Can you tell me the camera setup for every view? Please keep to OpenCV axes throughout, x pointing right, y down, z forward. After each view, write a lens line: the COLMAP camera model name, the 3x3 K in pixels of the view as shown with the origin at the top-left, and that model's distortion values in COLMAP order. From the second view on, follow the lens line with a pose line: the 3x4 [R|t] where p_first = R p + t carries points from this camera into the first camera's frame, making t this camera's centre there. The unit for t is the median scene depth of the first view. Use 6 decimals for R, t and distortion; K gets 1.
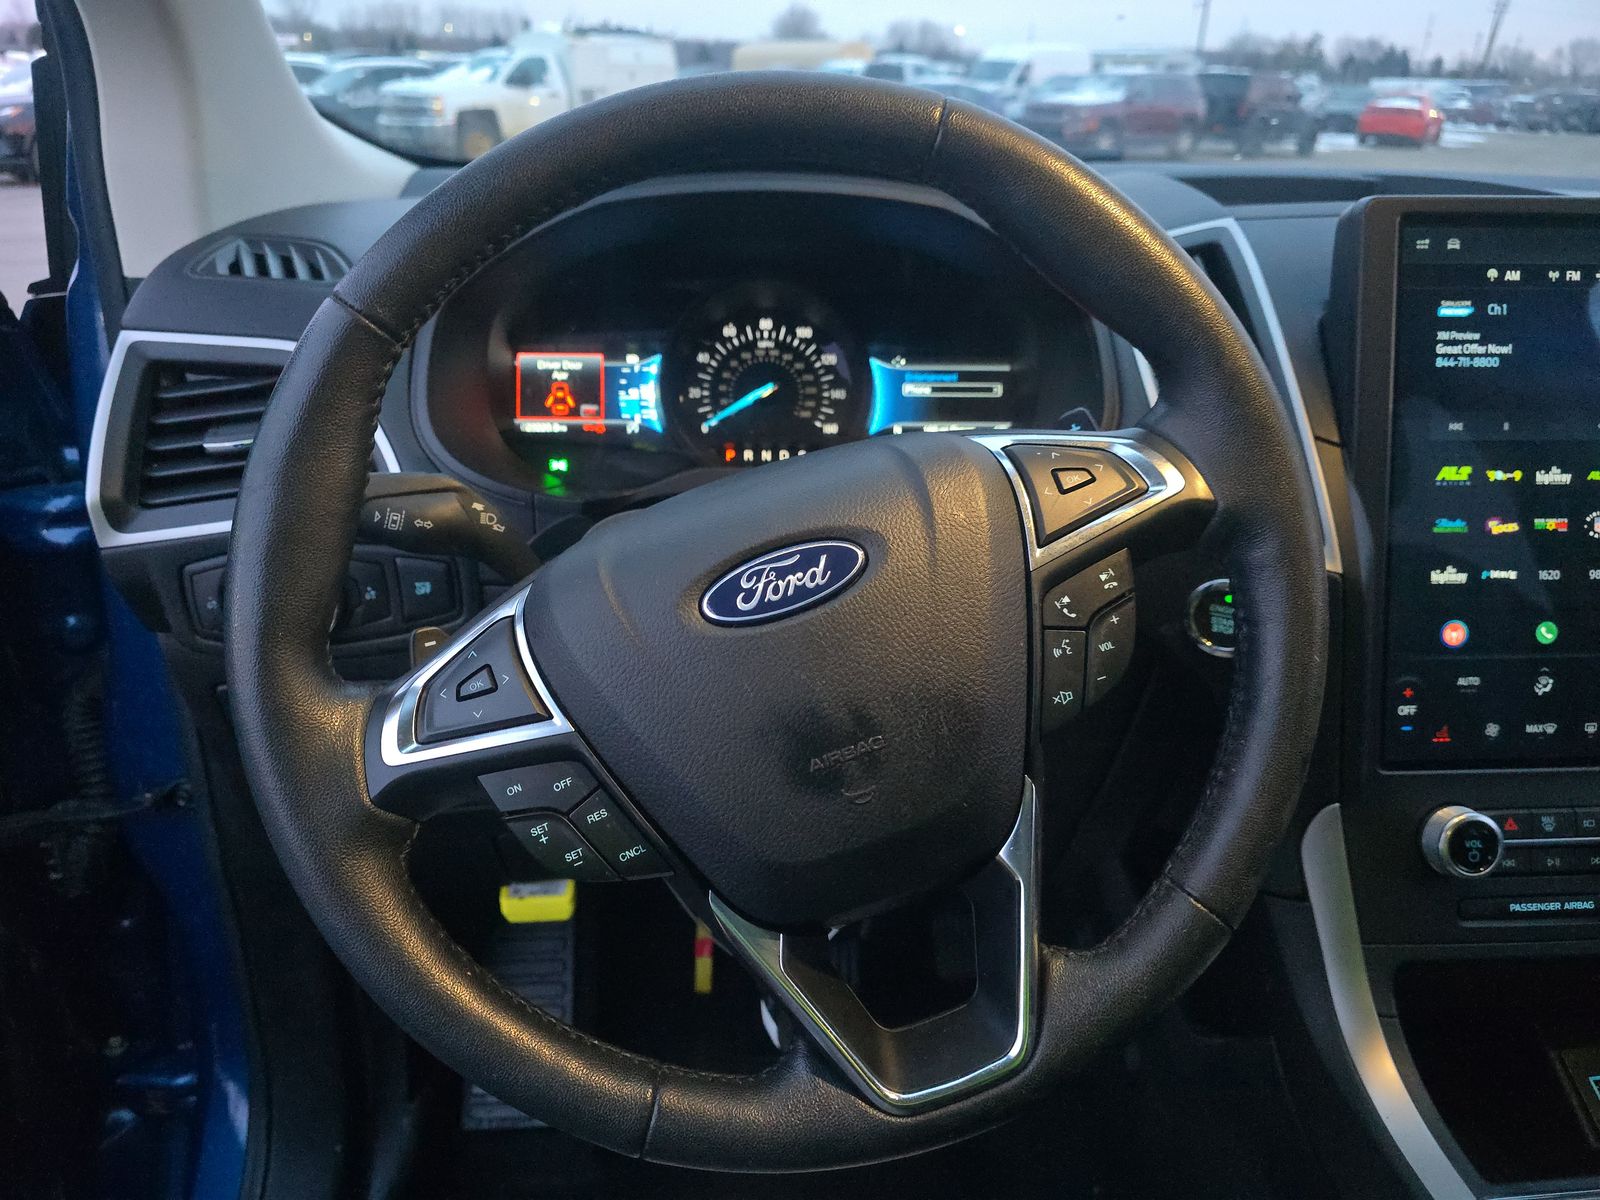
lens RADIAL K [[1046.6, 0, 794.3], [0, 1046.6, 591.7], [0, 0, 1]] dist [-0.002801, -0.010855]
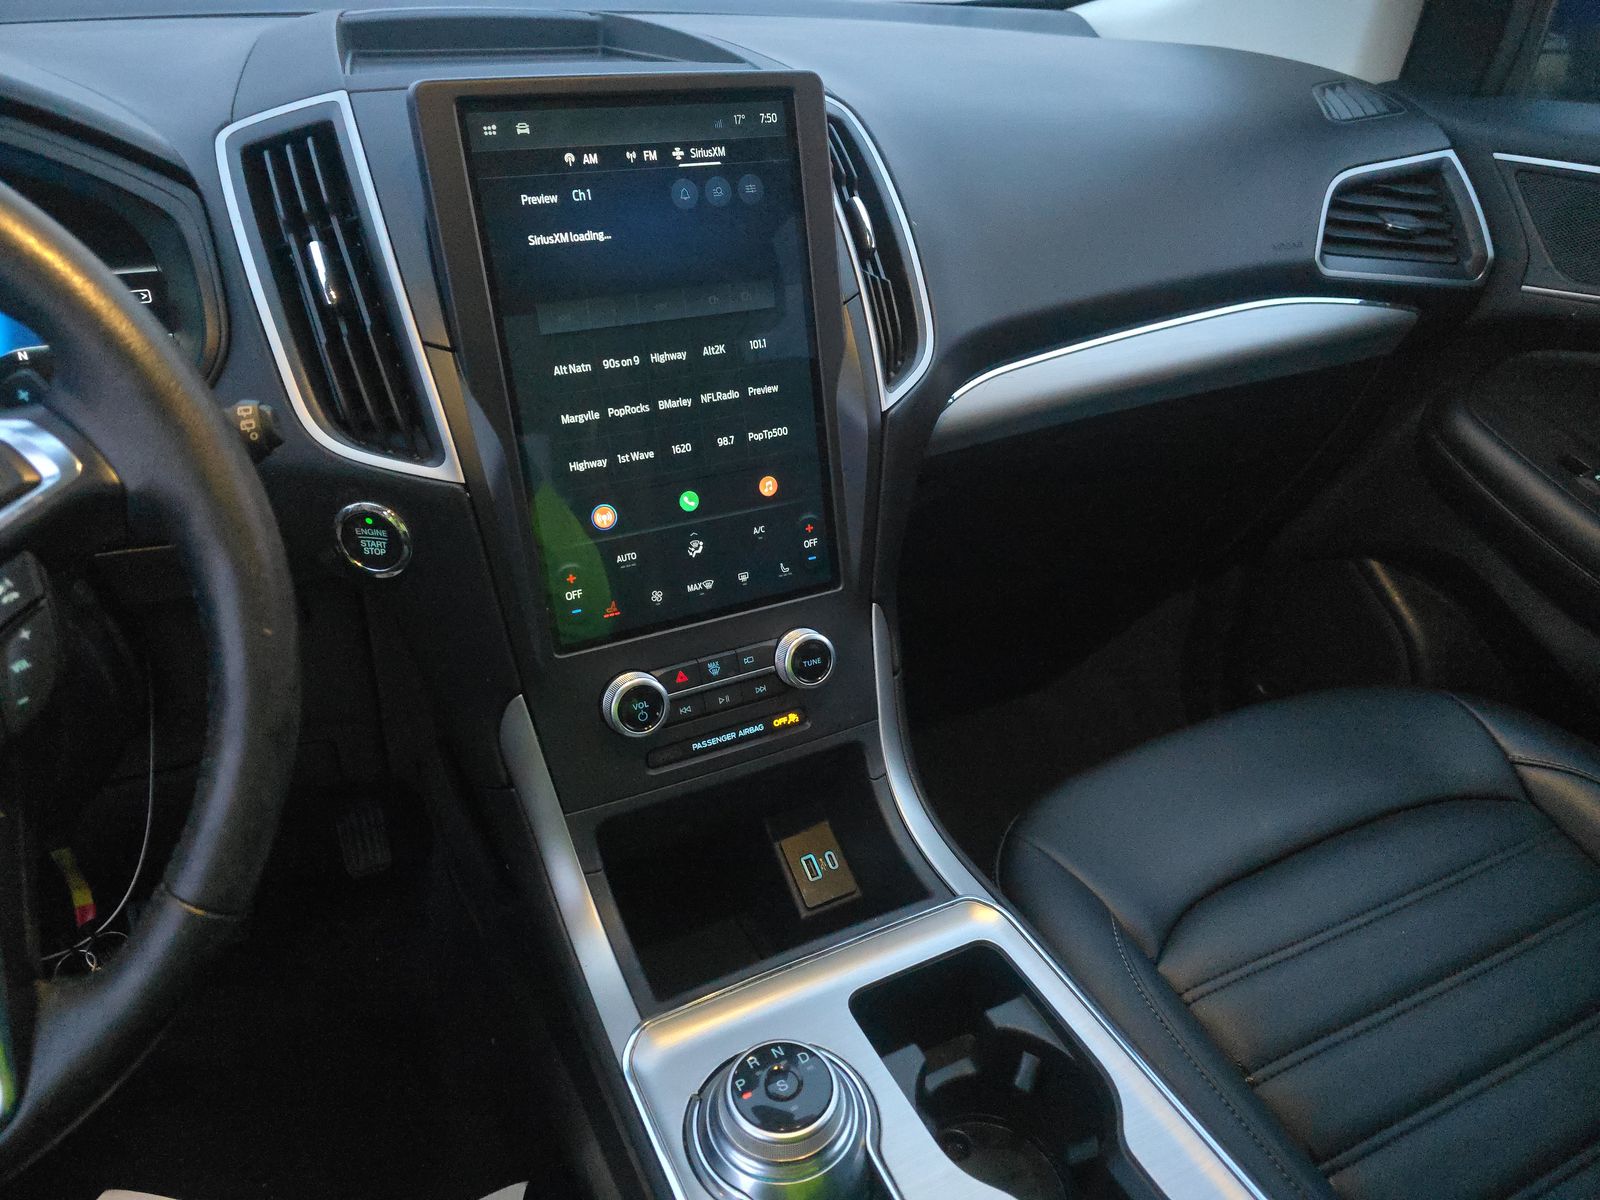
lens RADIAL K [[1046.6, 0, 802.6], [0, 1046.6, 608.2], [0, 0, 1]] dist [-0.002801, -0.010855]
pose [[0.910212, -0.200577, 0.362330, 0.415324], [0.129305, 0.968793, 0.211471, -0.068855], [-0.393439, -0.145633, 0.907743, -0.058878]]
